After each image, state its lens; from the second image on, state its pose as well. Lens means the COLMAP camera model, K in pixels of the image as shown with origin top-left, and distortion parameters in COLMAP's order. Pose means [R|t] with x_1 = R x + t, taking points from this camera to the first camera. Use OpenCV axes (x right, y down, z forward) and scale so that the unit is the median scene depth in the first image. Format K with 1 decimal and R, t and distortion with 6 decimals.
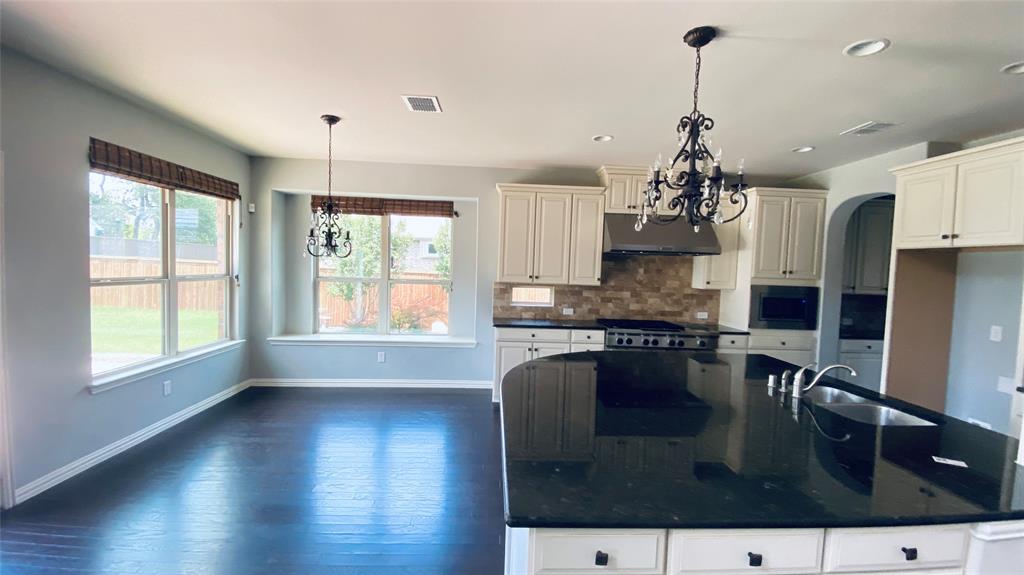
lens RADIAL K [[415.1, 0, 507.9], [0, 415.1, 289.0], [0, 0, 1]] dist [0.015671, -0.018727]
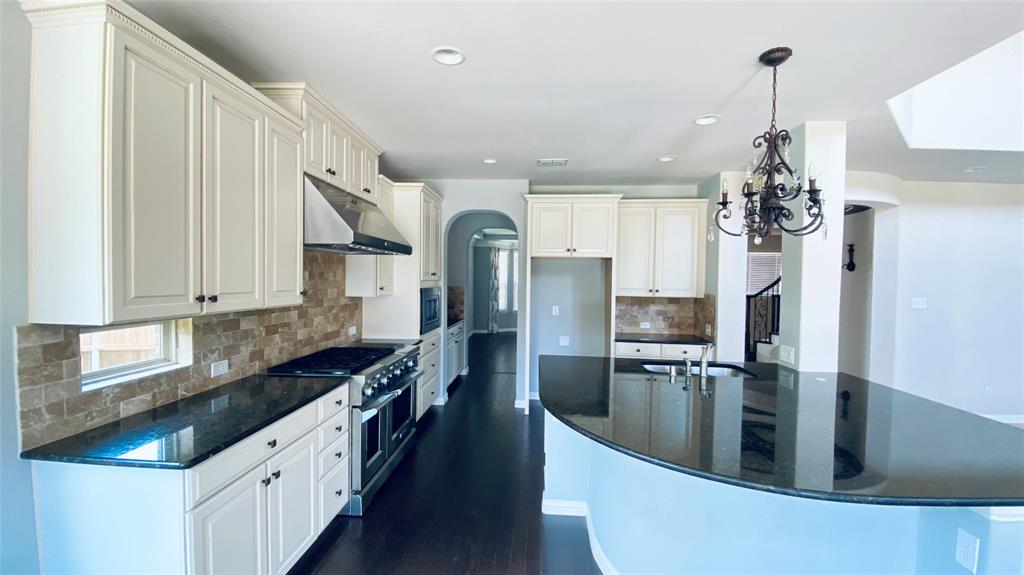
lens RADIAL K [[415.1, 0, 507.9], [0, 415.1, 289.0], [0, 0, 1]] dist [0.015671, -0.018727]
pose [[0.109689, -0.056538, 0.992357, -0.270542], [0.038600, 0.997870, 0.052586, -0.044555], [-0.993216, 0.032536, 0.111638, 0.634002]]
